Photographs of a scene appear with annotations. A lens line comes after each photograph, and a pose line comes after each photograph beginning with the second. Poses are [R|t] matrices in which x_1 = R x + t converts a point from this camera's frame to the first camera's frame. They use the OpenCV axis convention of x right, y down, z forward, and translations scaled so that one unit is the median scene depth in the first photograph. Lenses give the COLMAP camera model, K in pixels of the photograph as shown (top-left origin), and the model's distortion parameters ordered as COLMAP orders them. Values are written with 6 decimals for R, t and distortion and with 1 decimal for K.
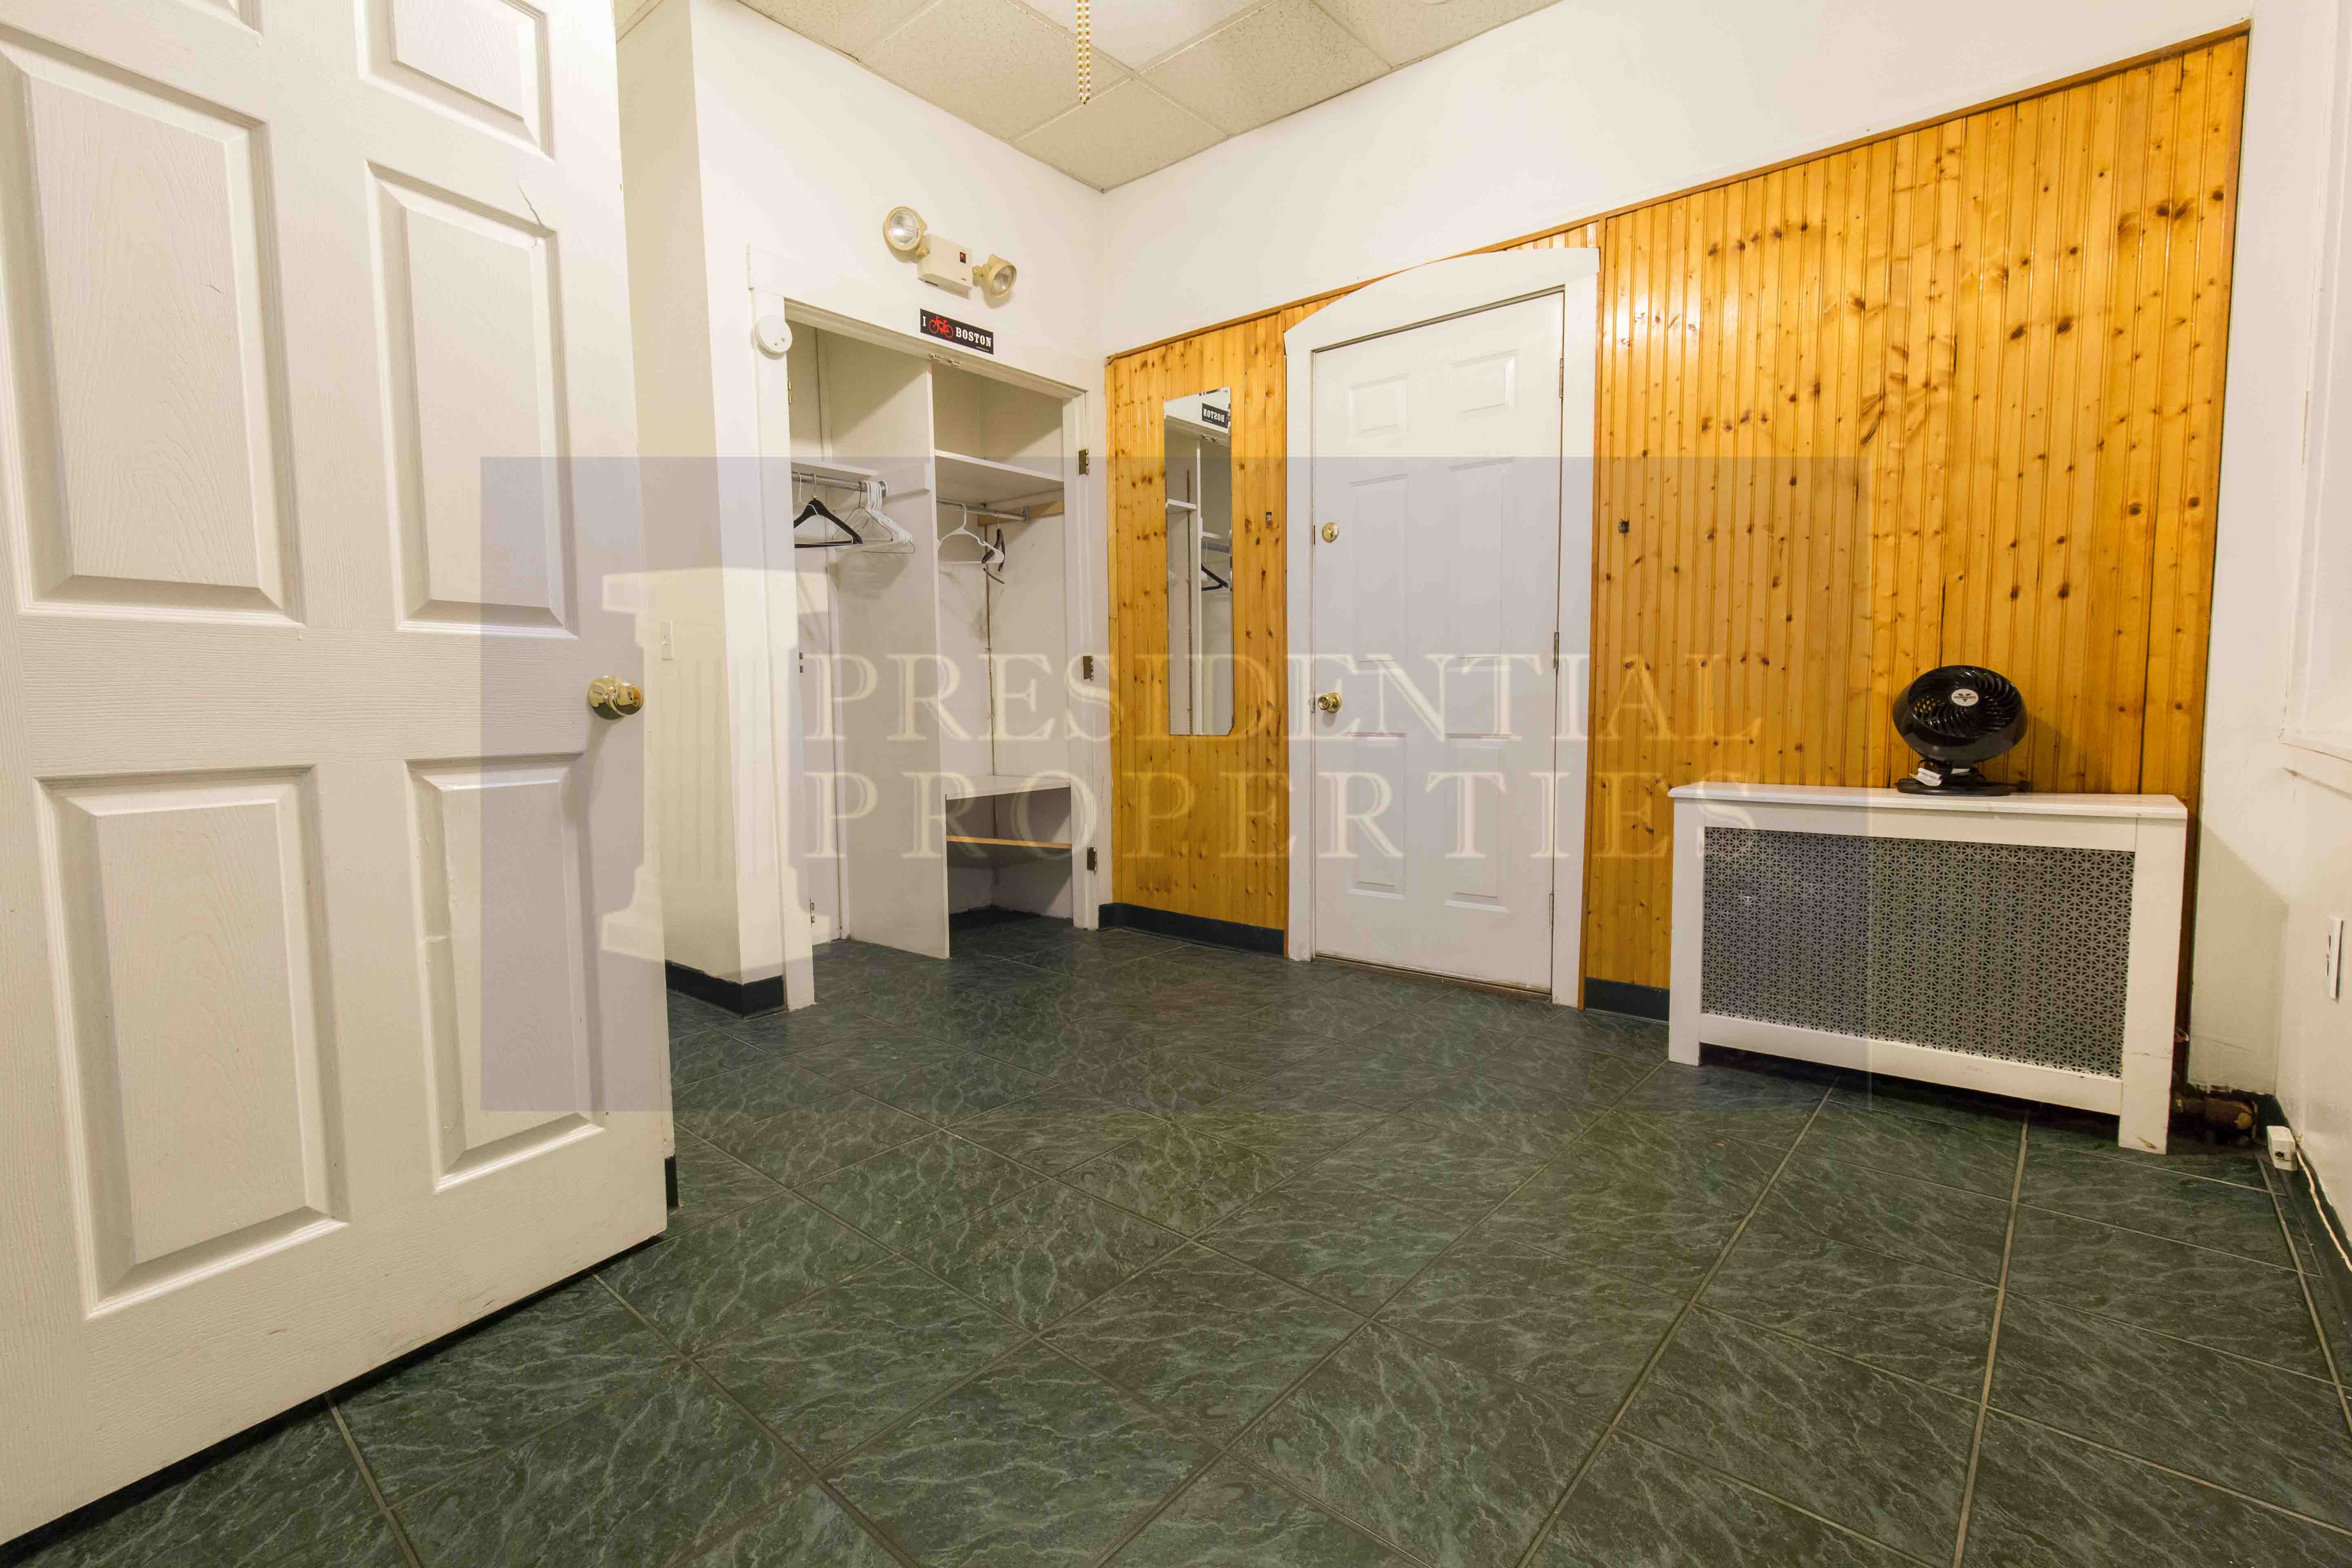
lens RADIAL K [[1052.1, 0, 1177.7], [0, 1052.1, 779.6], [0, 0, 1]] dist [0.003084, -0.000123]
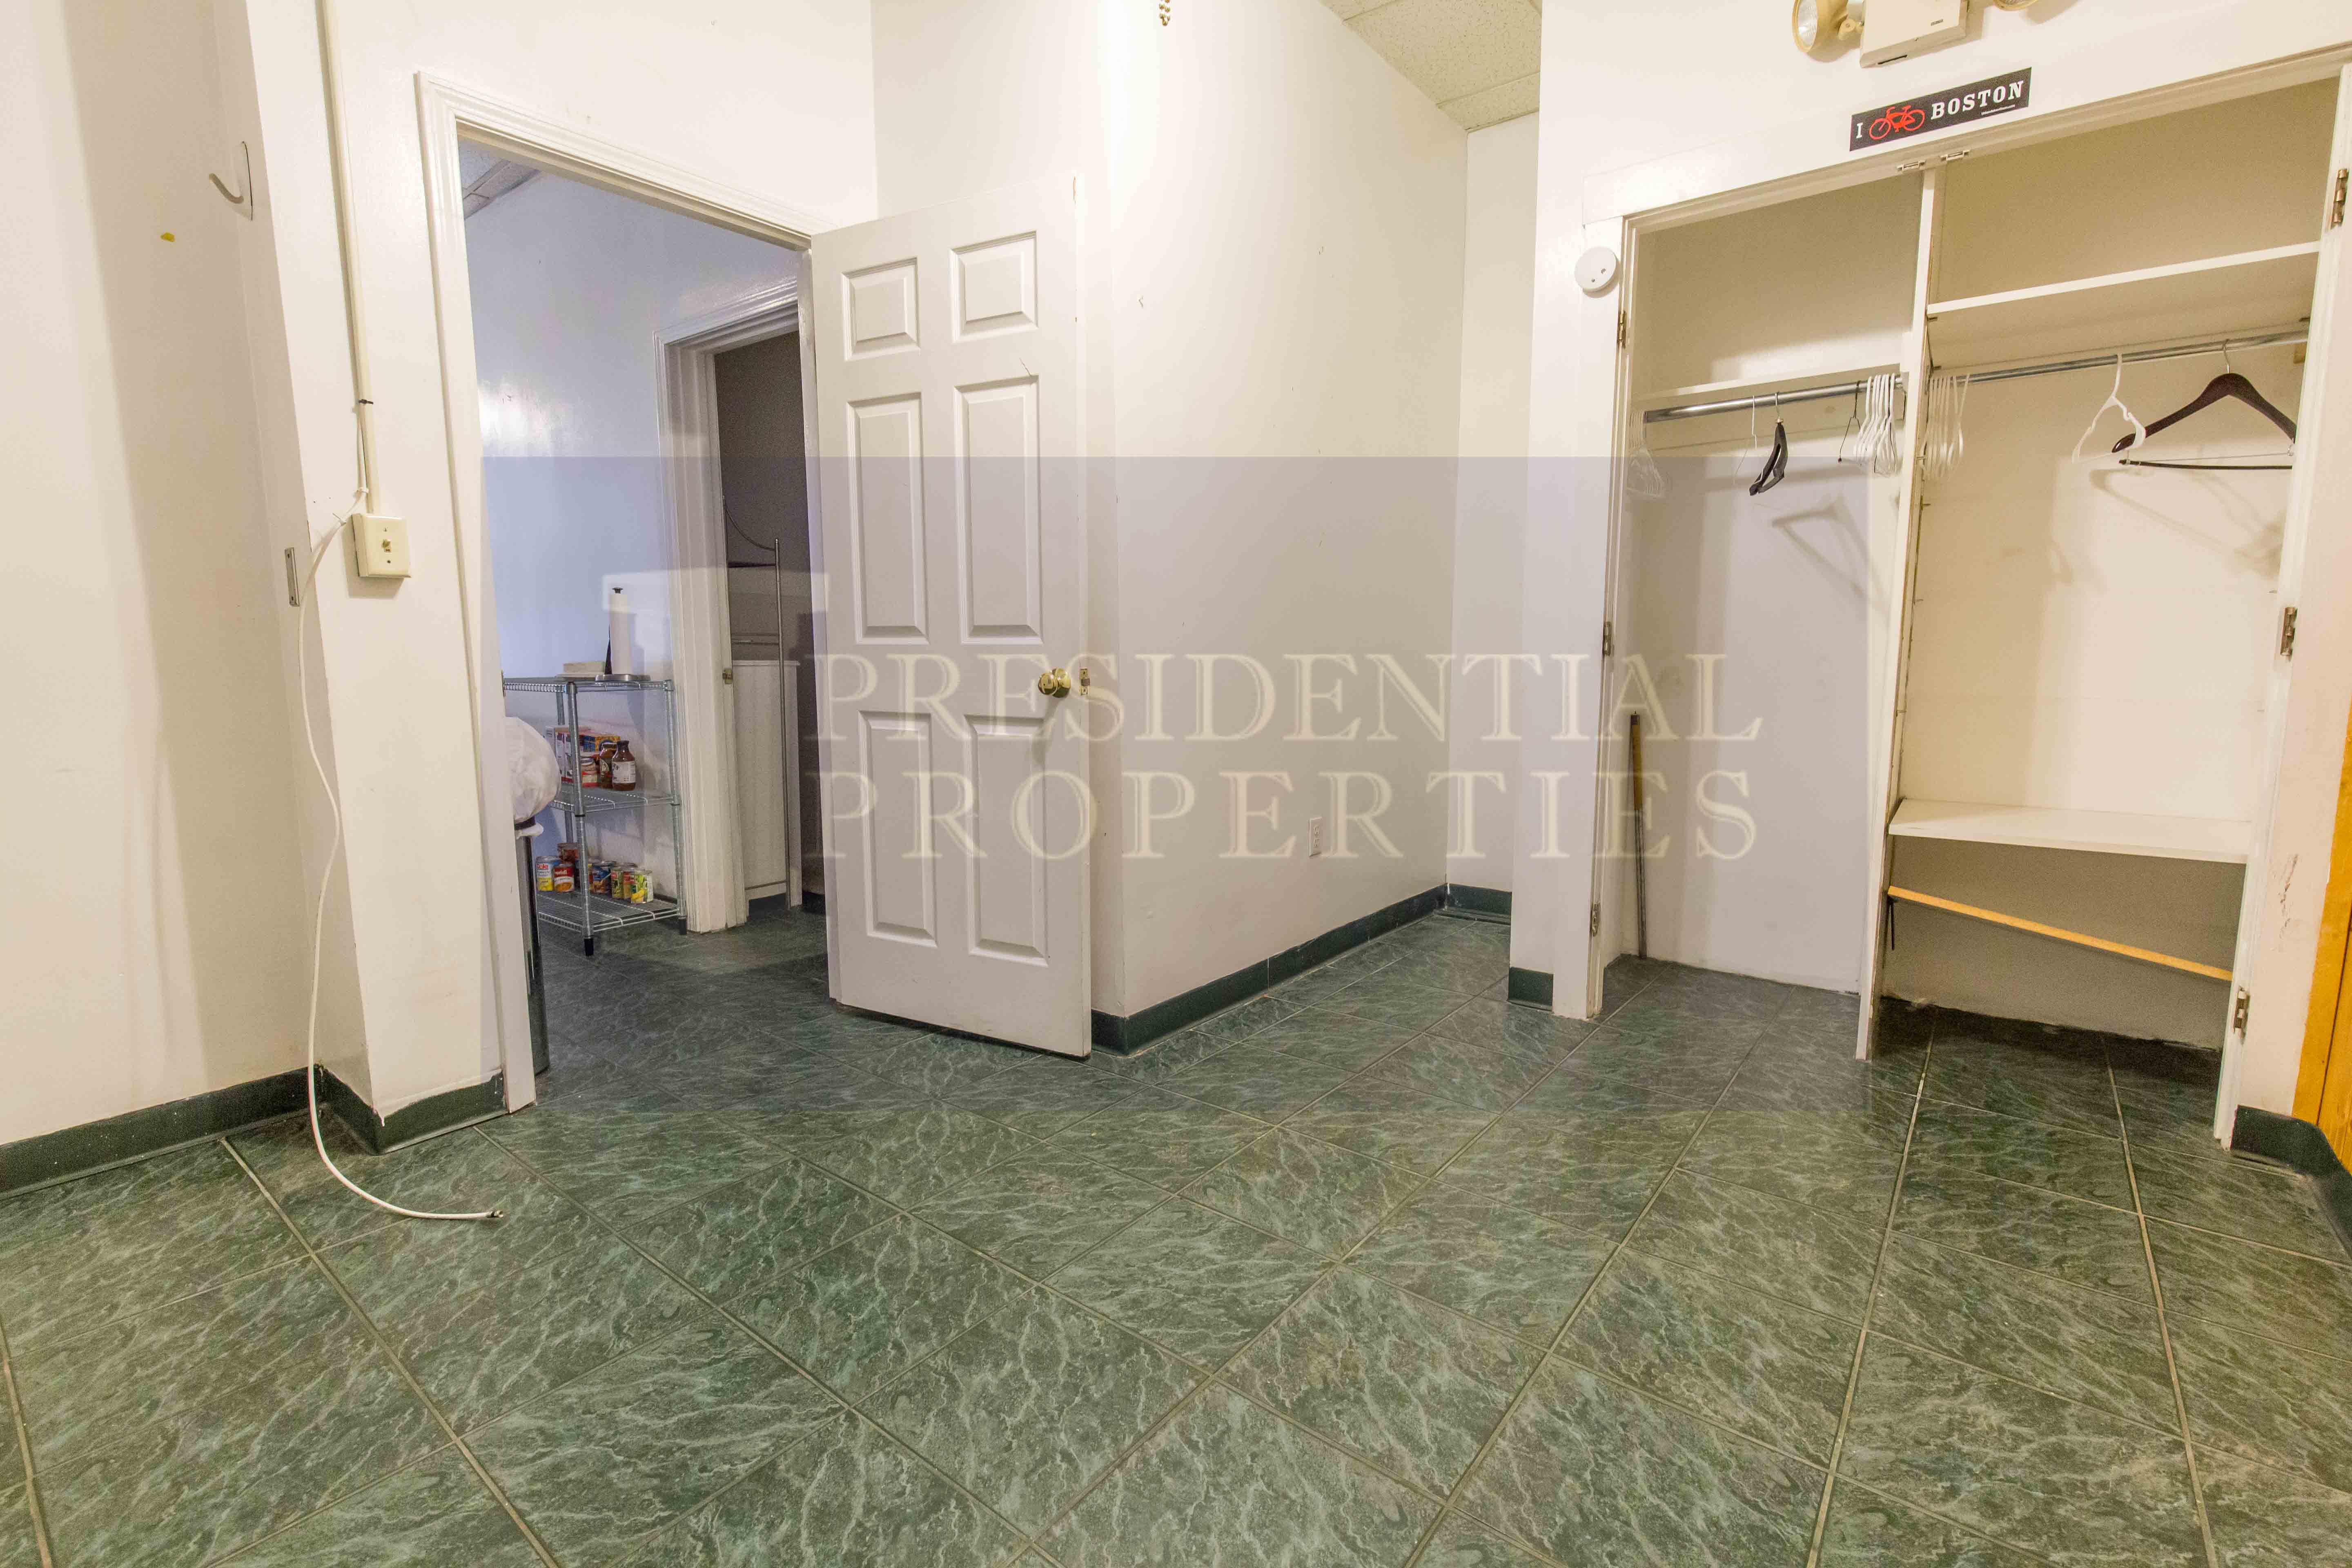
lens RADIAL K [[1052.1, 0, 1177.9], [0, 1052.1, 779.7], [0, 0, 1]] dist [0.003084, -0.000123]
pose [[0.034634, 0.135558, -0.990164, 0.776911], [-0.076922, 0.988181, 0.132596, -0.126095], [0.996435, 0.071573, 0.044652, 0.916421]]
